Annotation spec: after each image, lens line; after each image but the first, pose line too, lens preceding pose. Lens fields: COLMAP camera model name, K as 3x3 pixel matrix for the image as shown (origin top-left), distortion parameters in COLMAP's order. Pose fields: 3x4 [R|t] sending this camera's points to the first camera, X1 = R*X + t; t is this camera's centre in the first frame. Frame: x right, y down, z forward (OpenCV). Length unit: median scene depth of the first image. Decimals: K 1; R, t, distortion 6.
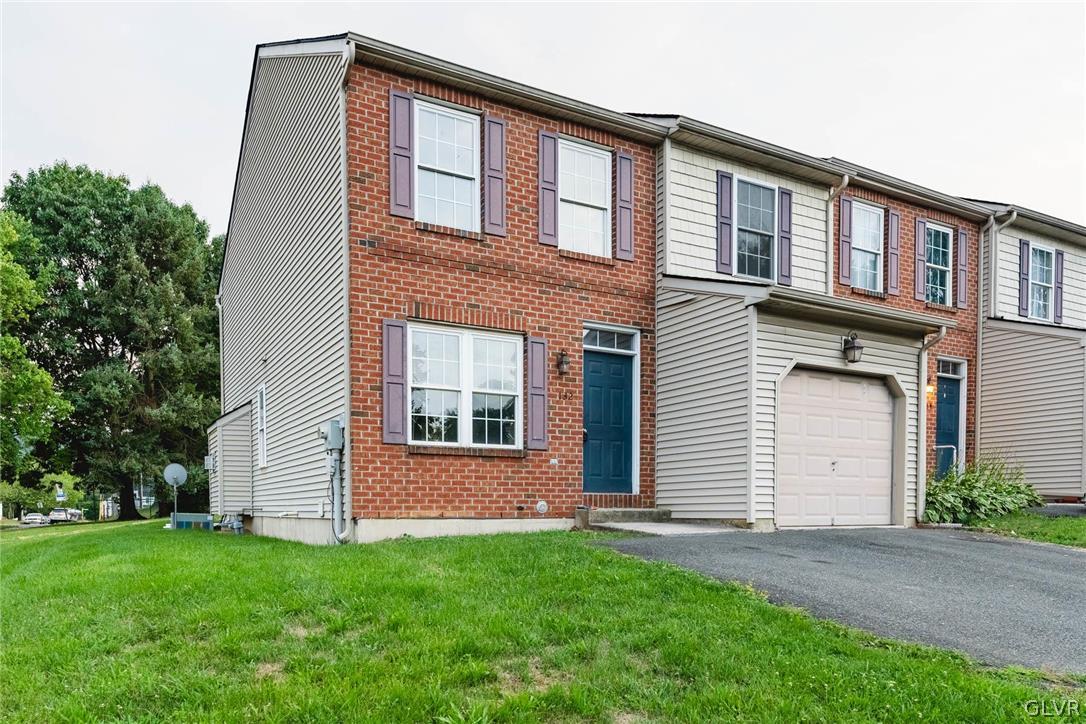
lens RADIAL K [[439.1, 0, 541.2], [0, 439.1, 392.2], [0, 0, 1]] dist [-0.002957, -0.000614]
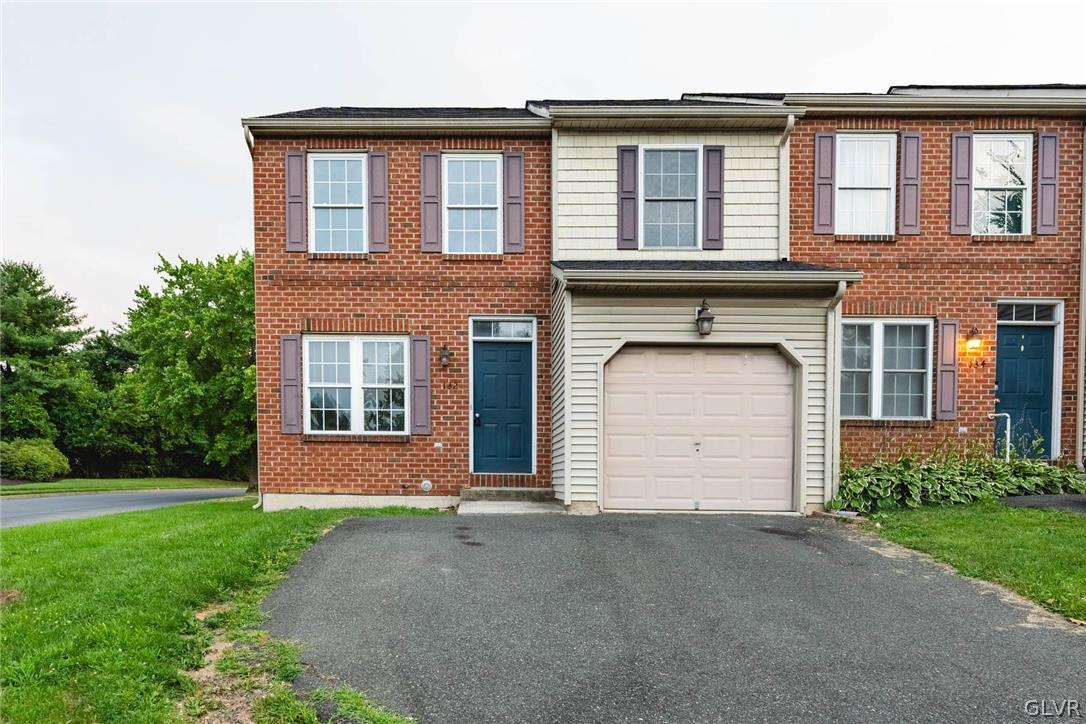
lens RADIAL K [[439.1, 0, 550.7], [0, 439.1, 363.0], [0, 0, 1]] dist [-0.002957, -0.000614]
pose [[0.955451, -0.066711, -0.287513, 0.636523], [0.064294, 0.997771, -0.017853, -0.012492], [0.288063, -0.001428, 0.957610, 0.010155]]
